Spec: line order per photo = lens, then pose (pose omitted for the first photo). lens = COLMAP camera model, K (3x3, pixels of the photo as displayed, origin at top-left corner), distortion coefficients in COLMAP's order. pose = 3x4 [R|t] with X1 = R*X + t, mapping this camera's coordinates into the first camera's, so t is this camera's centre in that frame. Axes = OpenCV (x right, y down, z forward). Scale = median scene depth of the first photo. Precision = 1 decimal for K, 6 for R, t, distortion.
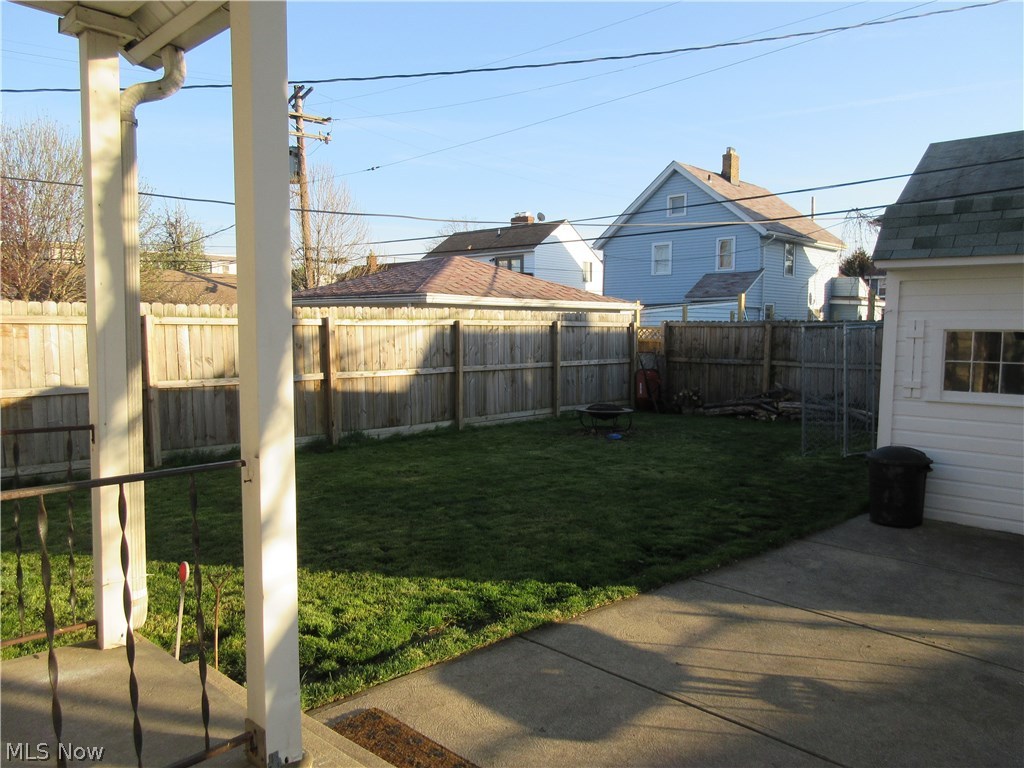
lens RADIAL K [[759.4, 0, 511.7], [0, 759.4, 385.7], [0, 0, 1]] dist [-0.003741, 0.004092]
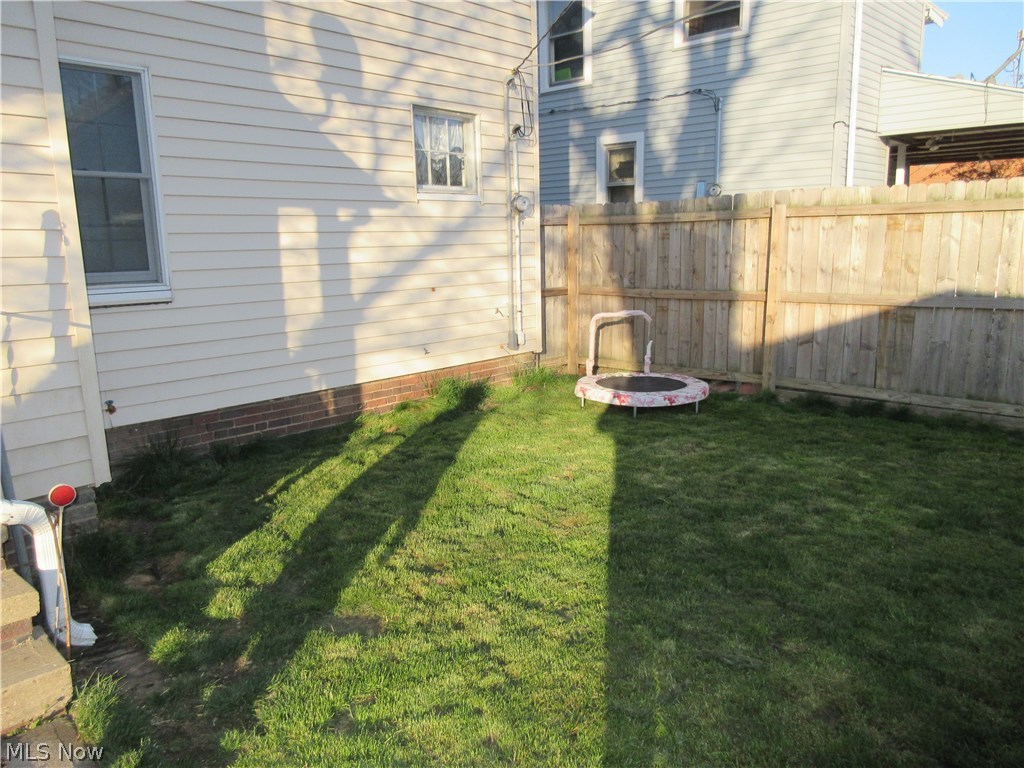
lens RADIAL K [[759.4, 0, 512.1], [0, 759.4, 384.4], [0, 0, 1]] dist [-0.003741, 0.004092]
pose [[0.017153, 0.186865, -0.982236, 0.156859], [-0.061701, 0.980706, 0.185496, -0.027546], [0.997947, 0.057423, 0.028352, 0.564763]]
